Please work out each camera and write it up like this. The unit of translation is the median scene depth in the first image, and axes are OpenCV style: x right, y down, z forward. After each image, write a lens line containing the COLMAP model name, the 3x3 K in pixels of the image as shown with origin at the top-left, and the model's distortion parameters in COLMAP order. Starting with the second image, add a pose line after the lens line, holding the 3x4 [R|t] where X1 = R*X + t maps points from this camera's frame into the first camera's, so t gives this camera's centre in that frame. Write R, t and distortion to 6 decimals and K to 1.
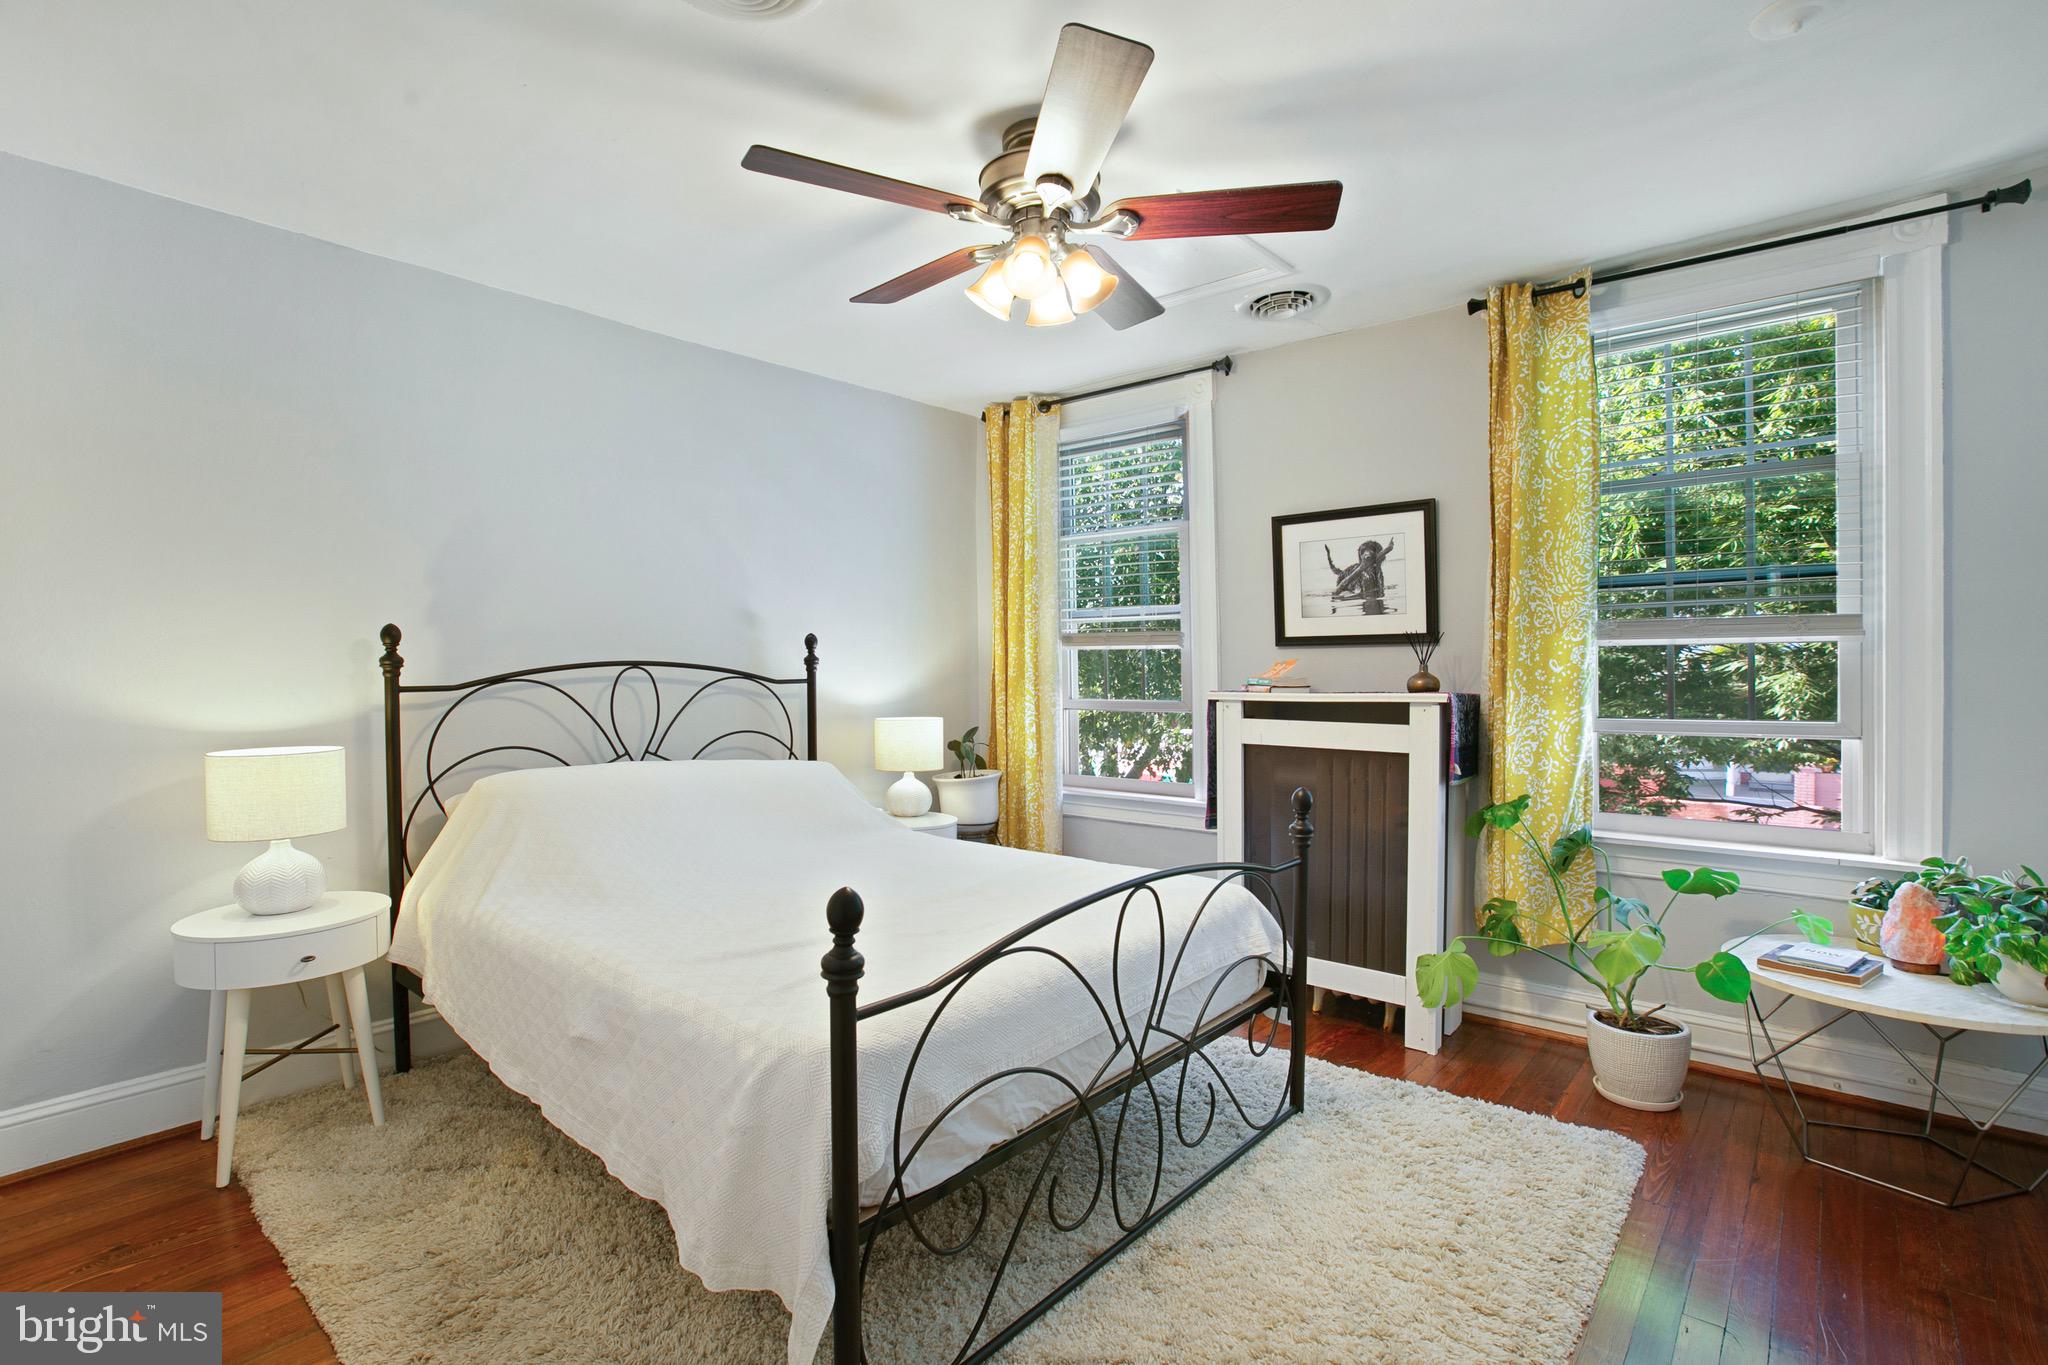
lens RADIAL K [[943.6, 0, 1021.1], [0, 943.6, 664.9], [0, 0, 1]] dist [-0.088368, 0.000105]
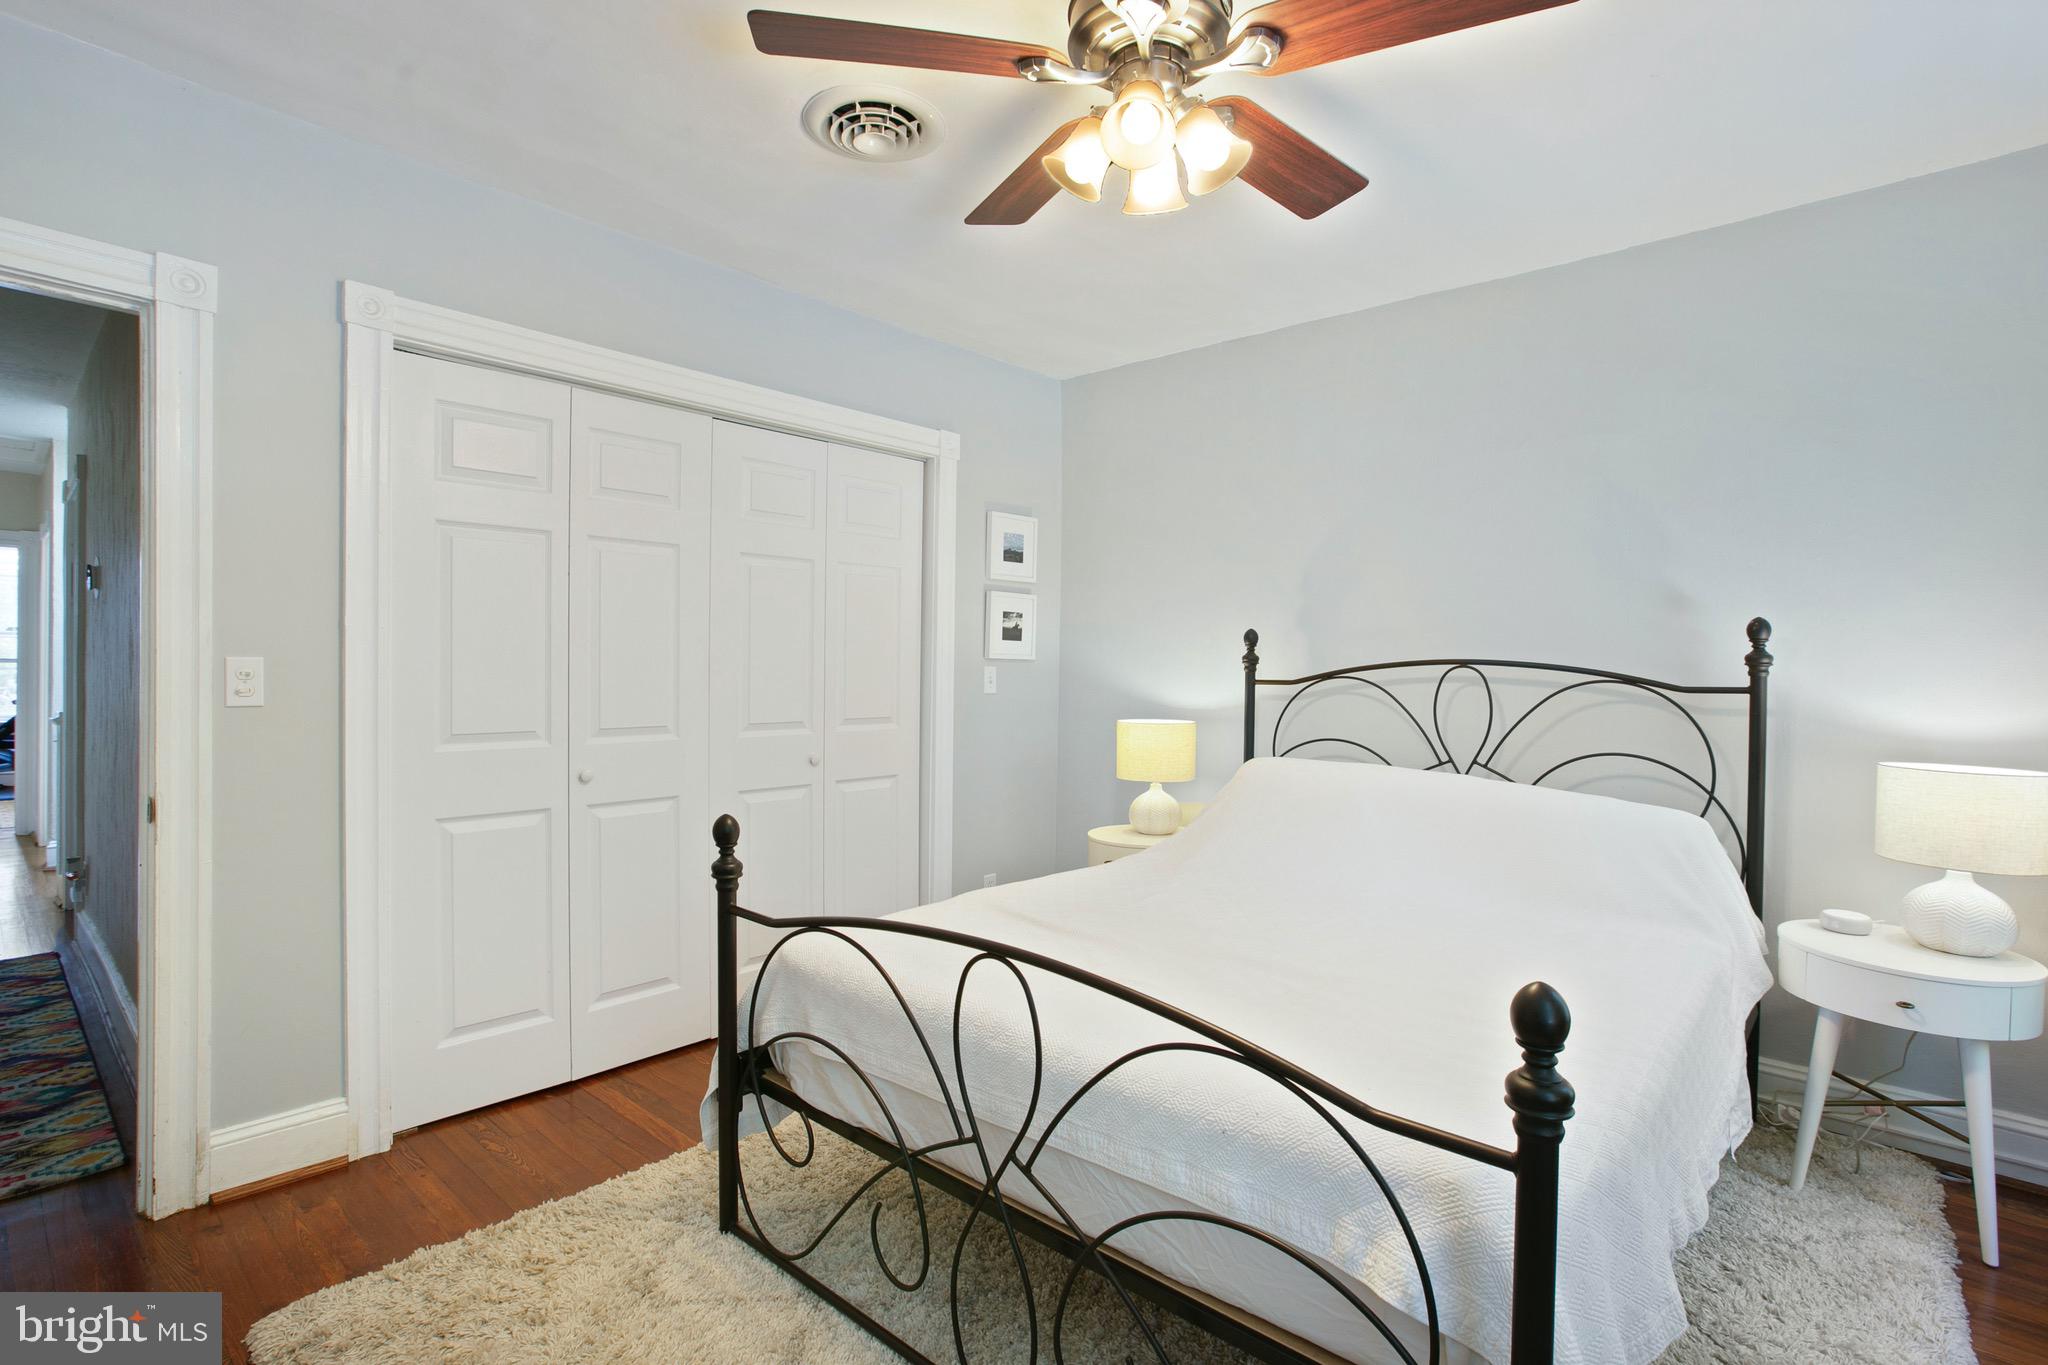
lens RADIAL K [[956.4, 0, 1024.2], [0, 956.4, 666.3], [0, 0, 1]] dist [-0.039127, 0.000537]
pose [[-0.032969, 0.004859, -0.999445, 0.527085], [-0.008977, 0.999946, 0.005158, 0.001630], [0.999416, 0.009142, -0.032923, 0.621461]]
